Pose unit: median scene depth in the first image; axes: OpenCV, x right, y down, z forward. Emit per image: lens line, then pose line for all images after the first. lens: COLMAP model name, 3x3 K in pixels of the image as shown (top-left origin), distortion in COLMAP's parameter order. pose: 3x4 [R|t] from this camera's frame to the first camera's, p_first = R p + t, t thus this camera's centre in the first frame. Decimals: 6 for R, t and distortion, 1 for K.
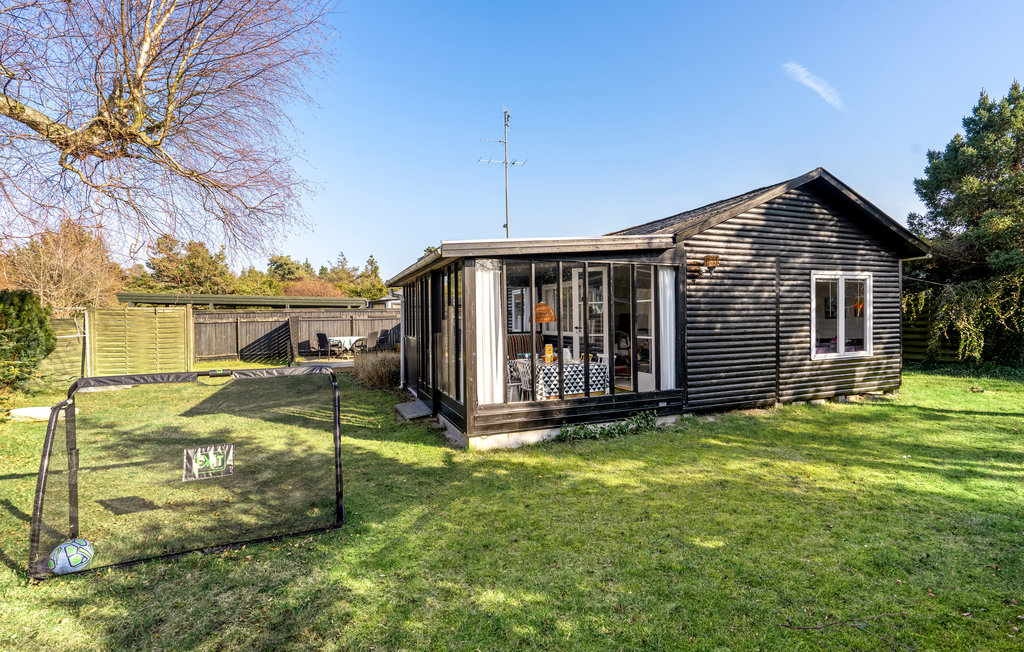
lens RADIAL K [[465.2, 0, 512.0], [0, 465.2, 326.0], [0, 0, 1]] dist [0.003253, 0.000602]
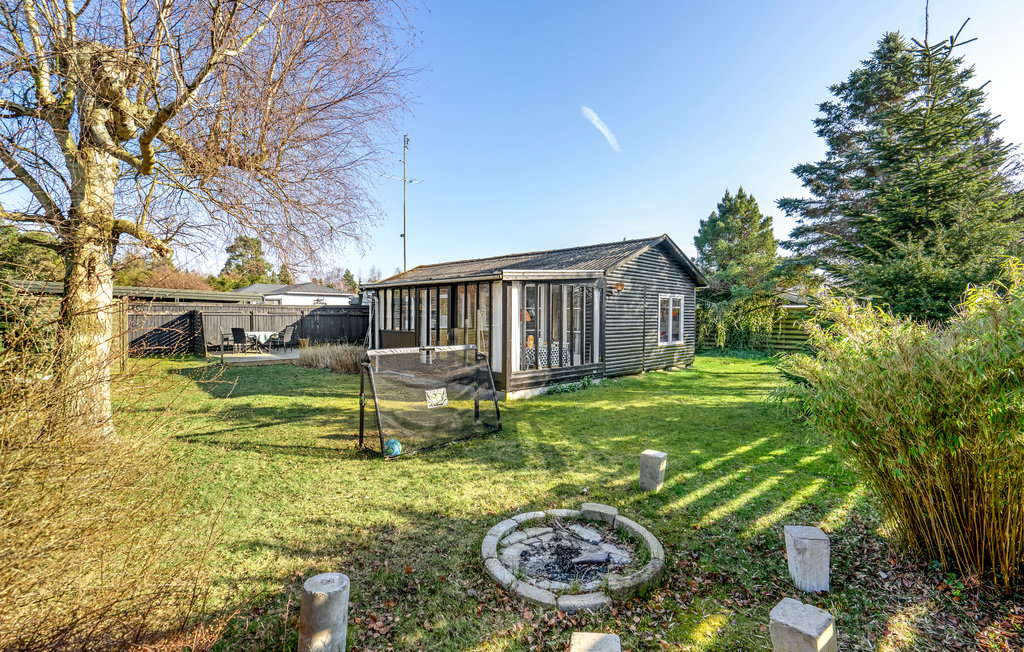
lens RADIAL K [[485.9, 0, 512.0], [0, 485.9, 326.0], [0, 0, 1]] dist [0.032235, 0.000298]
pose [[0.909705, 0.012085, 0.415080, -0.508097], [-0.011963, 0.999924, -0.002895, 0.010767], [-0.415084, -0.002332, 0.909780, -0.345770]]
